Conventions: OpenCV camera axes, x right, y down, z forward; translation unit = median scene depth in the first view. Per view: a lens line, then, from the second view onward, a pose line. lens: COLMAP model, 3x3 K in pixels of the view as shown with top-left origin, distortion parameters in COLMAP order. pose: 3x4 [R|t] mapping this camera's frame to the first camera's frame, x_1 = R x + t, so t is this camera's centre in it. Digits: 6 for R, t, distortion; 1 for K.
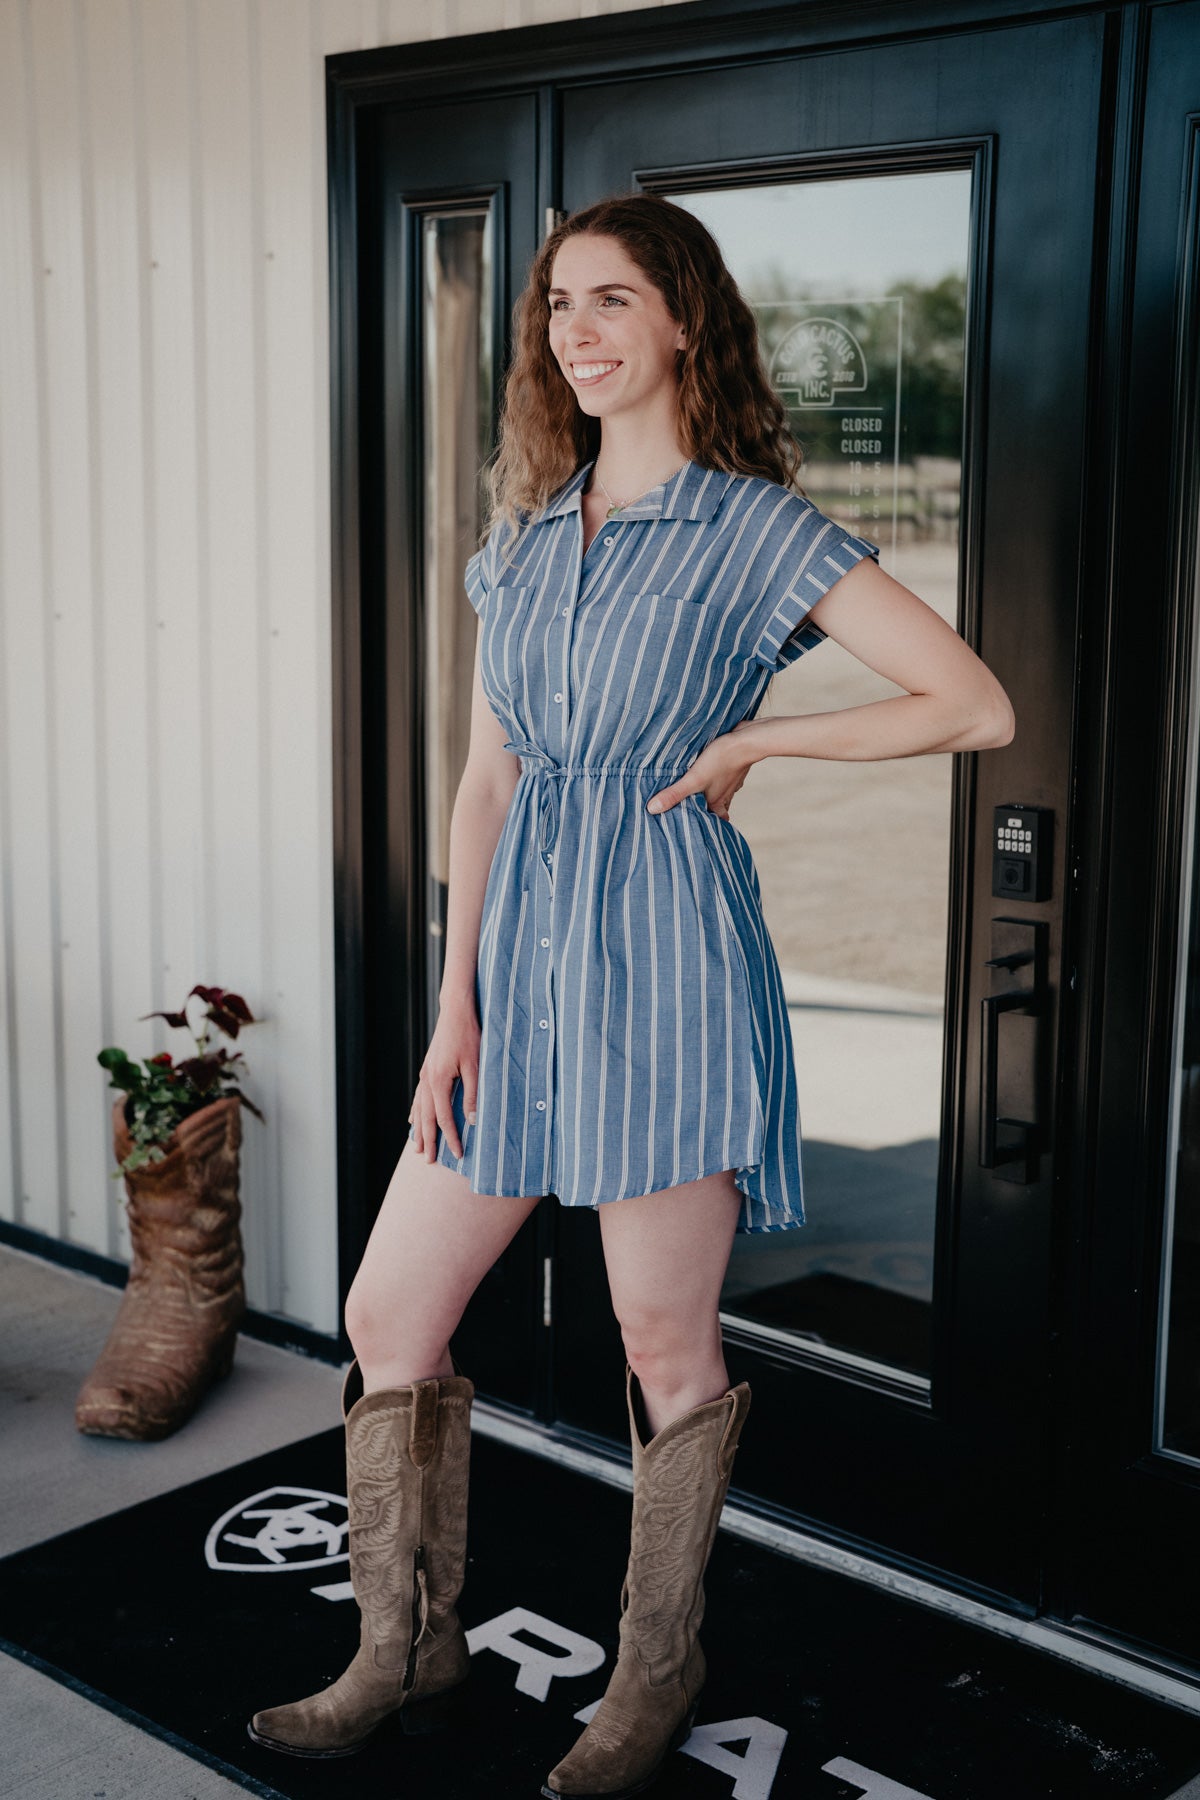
lens RADIAL K [[2509.6, 0, 609.1], [0, 2509.6, 904.1], [0, 0, 1]] dist [-0.124091, 0.927739]
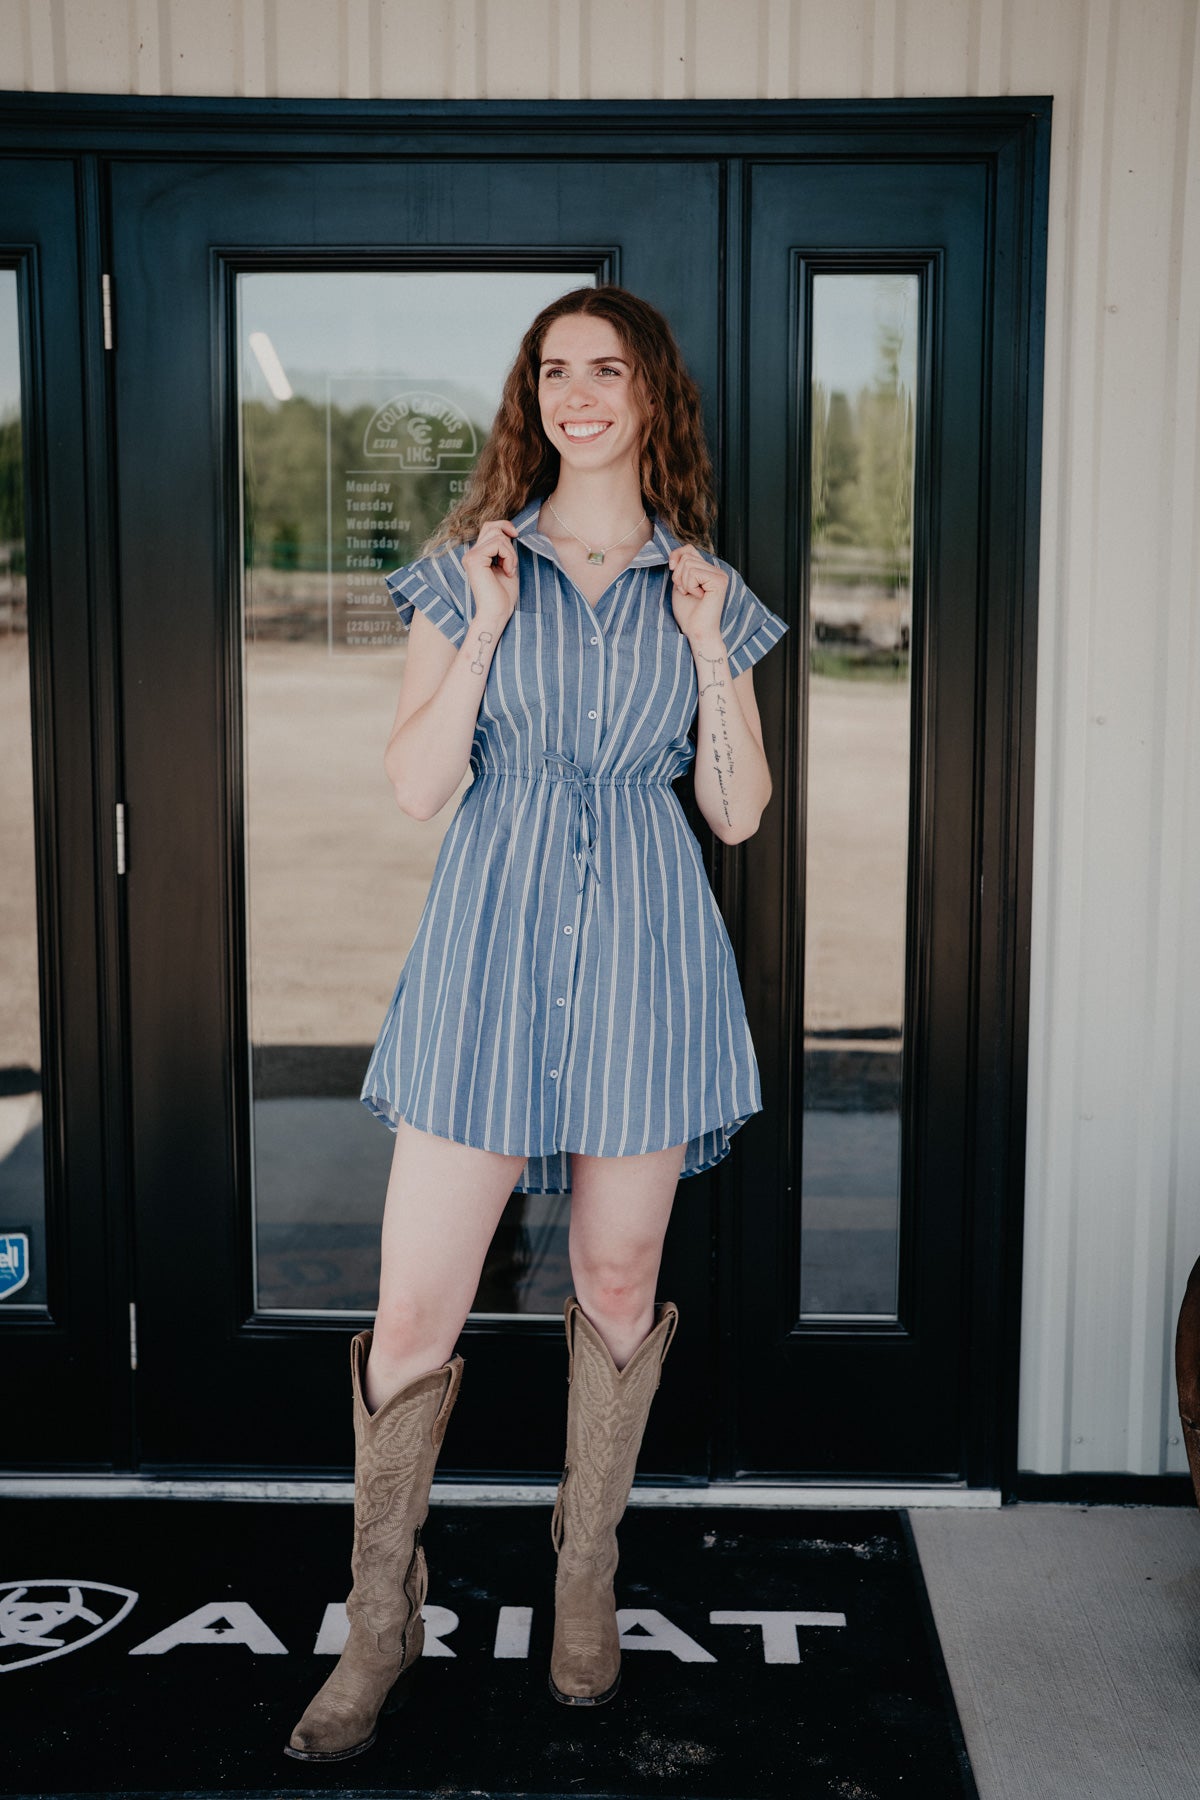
lens RADIAL K [[2529.1, 0, 600.0], [0, 2529.1, 900.0], [0, 0, 1]] dist [0.032629, 0.054709]
pose [[0.740954, -0.094171, 0.664921, -0.619852], [0.121563, 0.992571, 0.005111, -0.002704], [-0.660462, 0.077043, 0.746896, 0.107597]]
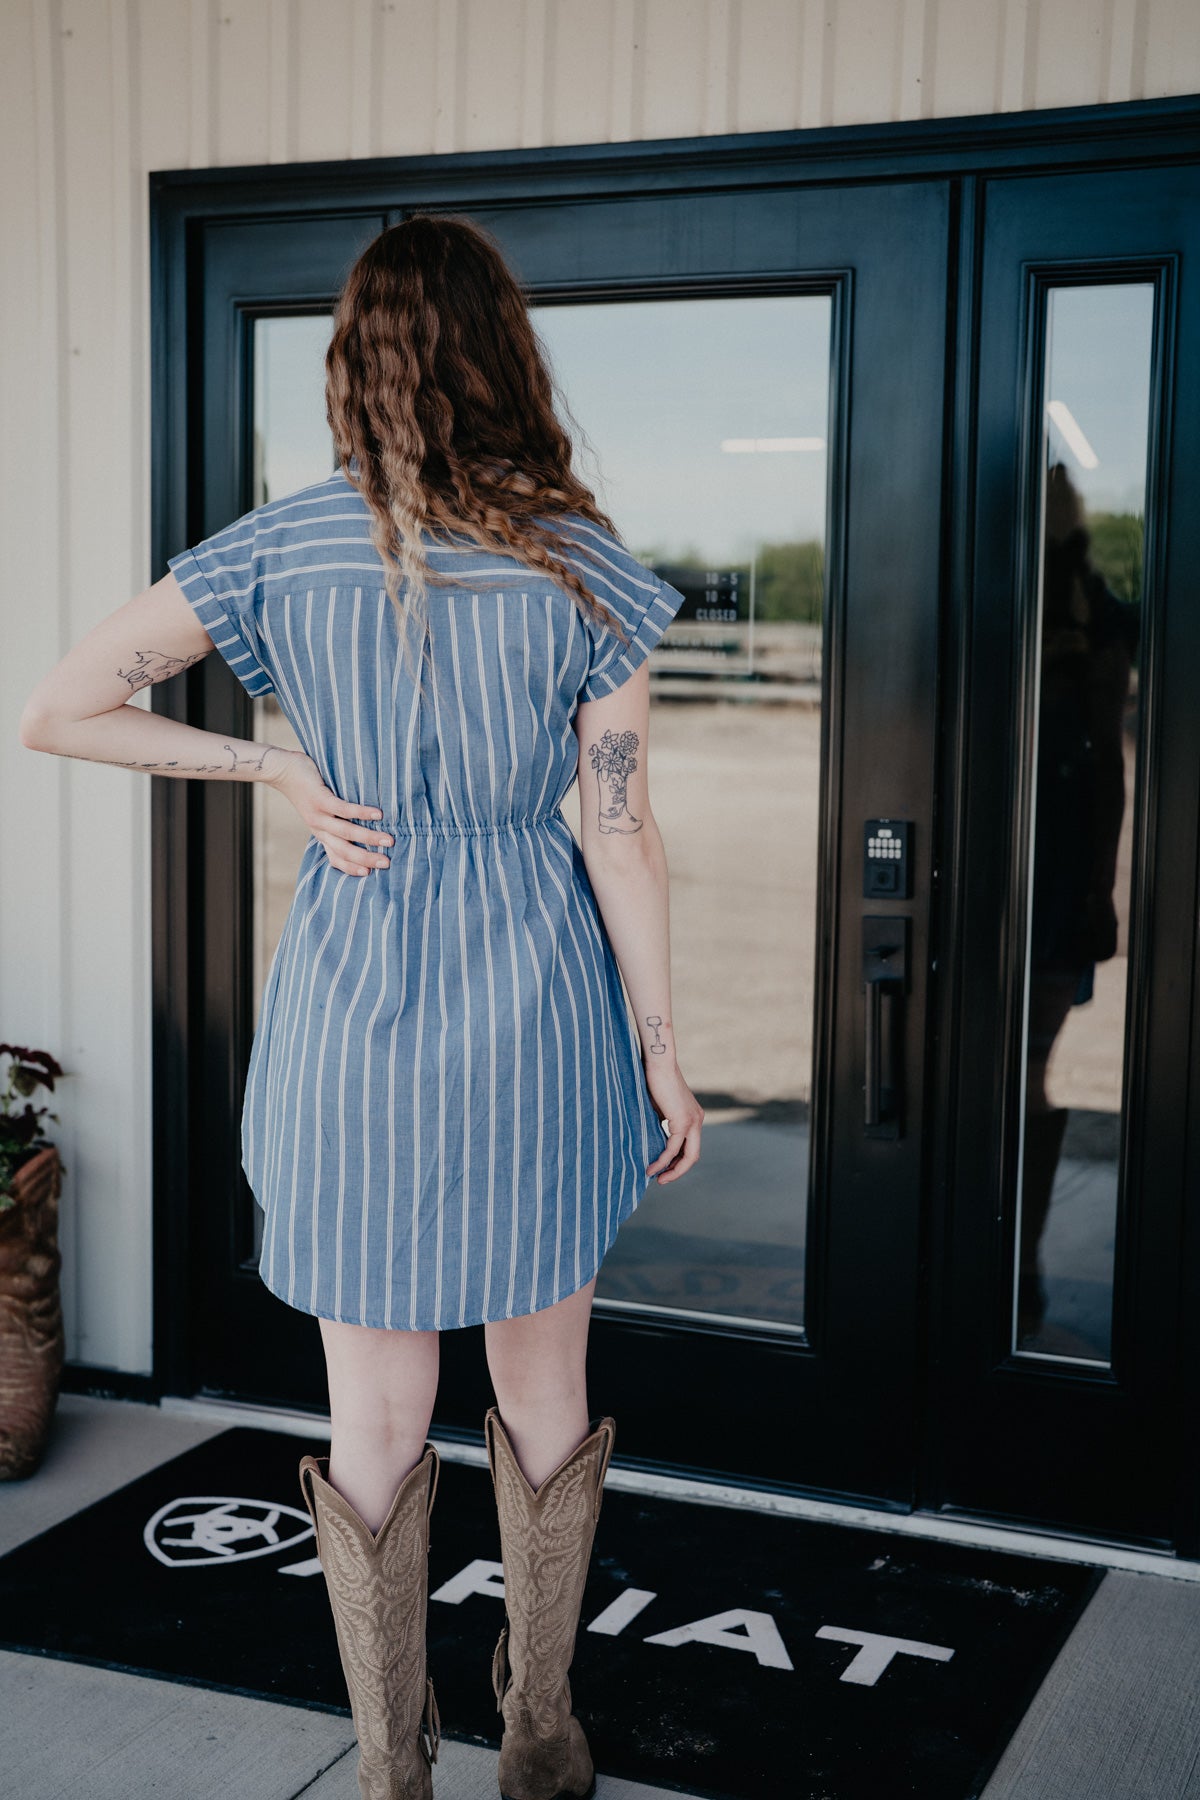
lens RADIAL K [[2558.6, 0, 592.3], [0, 2558.6, 907.3], [0, 0, 1]] dist [-0.245828, 1.535901]
pose [[0.943773, -0.031409, 0.329098, -0.341496], [0.052437, 0.997097, -0.055214, 0.057523], [-0.326408, 0.069366, 0.942680, -0.089634]]
